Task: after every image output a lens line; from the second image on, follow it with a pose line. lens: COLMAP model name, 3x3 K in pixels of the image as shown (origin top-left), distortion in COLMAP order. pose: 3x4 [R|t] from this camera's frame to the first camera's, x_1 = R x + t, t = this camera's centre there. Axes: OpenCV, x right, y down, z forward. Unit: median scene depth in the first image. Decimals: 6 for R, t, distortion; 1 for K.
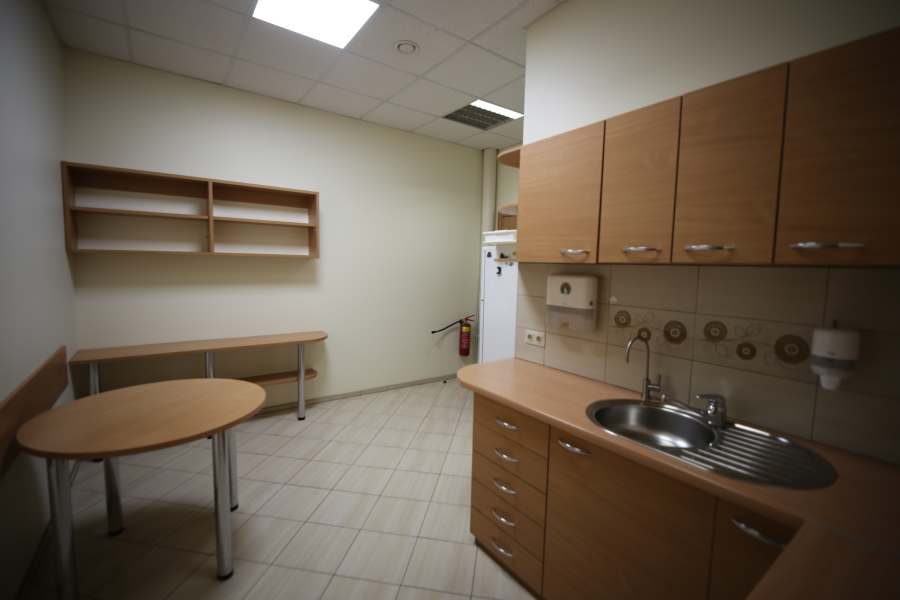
lens RADIAL K [[388.6, 0, 447.7], [0, 388.6, 297.8], [0, 0, 1]] dist [-0.001146, -0.000220]
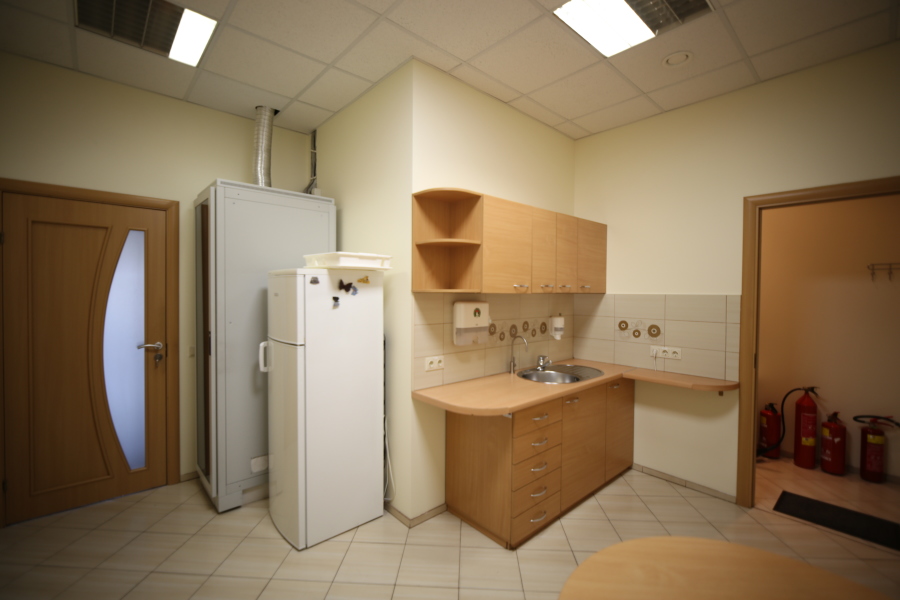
lens RADIAL K [[388.6, 0, 447.7], [0, 388.6, 297.8], [0, 0, 1]] dist [-0.001146, -0.000220]
pose [[-0.112581, -0.036131, 0.992985, -0.949389], [0.075033, 0.996176, 0.044754, -0.136596], [-0.990806, 0.079545, -0.109439, 1.230323]]
